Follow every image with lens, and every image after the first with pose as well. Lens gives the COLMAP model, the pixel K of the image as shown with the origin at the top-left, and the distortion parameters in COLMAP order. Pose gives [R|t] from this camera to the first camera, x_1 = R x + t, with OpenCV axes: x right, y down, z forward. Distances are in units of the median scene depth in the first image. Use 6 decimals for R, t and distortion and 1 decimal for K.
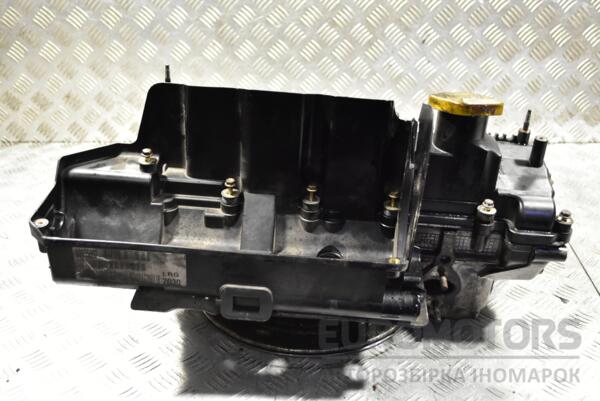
lens RADIAL K [[730.9, 0, 301.6], [0, 730.9, 200.0], [0, 0, 1]] dist [-0.005154, 0.000000]
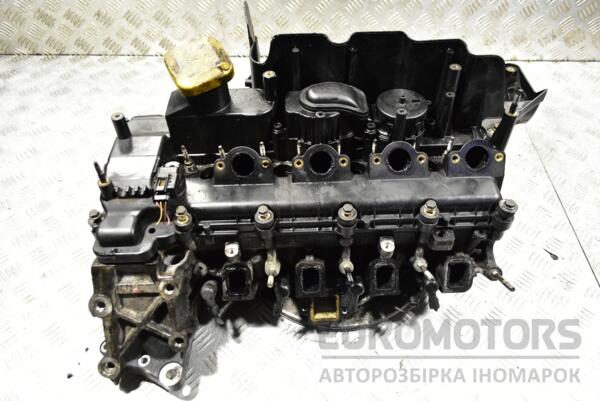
lens RADIAL K [[469.4, 0, 298.4], [0, 469.4, 201.4], [0, 0, 1]] dist [0.001327, -0.002422]
pose [[0.999244, -0.003484, 0.038722, -0.056125], [-0.011926, 0.920490, 0.390584, -0.167182], [-0.037005, -0.390751, 0.919752, 0.257939]]
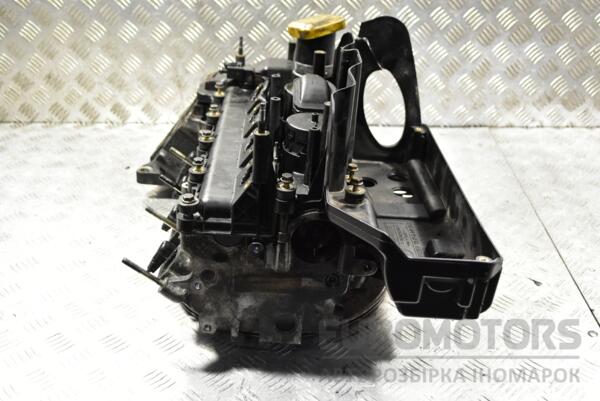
lens RADIAL K [[702.7, 0, 301.0], [0, 702.7, 201.5], [0, 0, 1]] dist [-0.012131, 0.000000]
pose [[0.999934, 0.006994, 0.009089, 0.018883], [-0.007218, 0.999668, 0.024755, 0.003089], [-0.008913, -0.024819, 0.999652, 0.032314]]
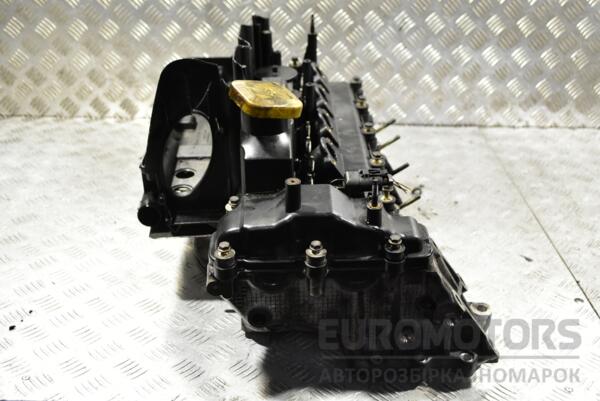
lens RADIAL K [[730.9, 0, 300.7], [0, 730.9, 200.2], [0, 0, 1]] dist [-0.005154, 0.000000]
pose [[0.998504, 0.015866, 0.052334, -0.031362], [-0.015591, 0.999862, -0.005669, 0.043035], [-0.052417, 0.004845, 0.998614, -0.061327]]
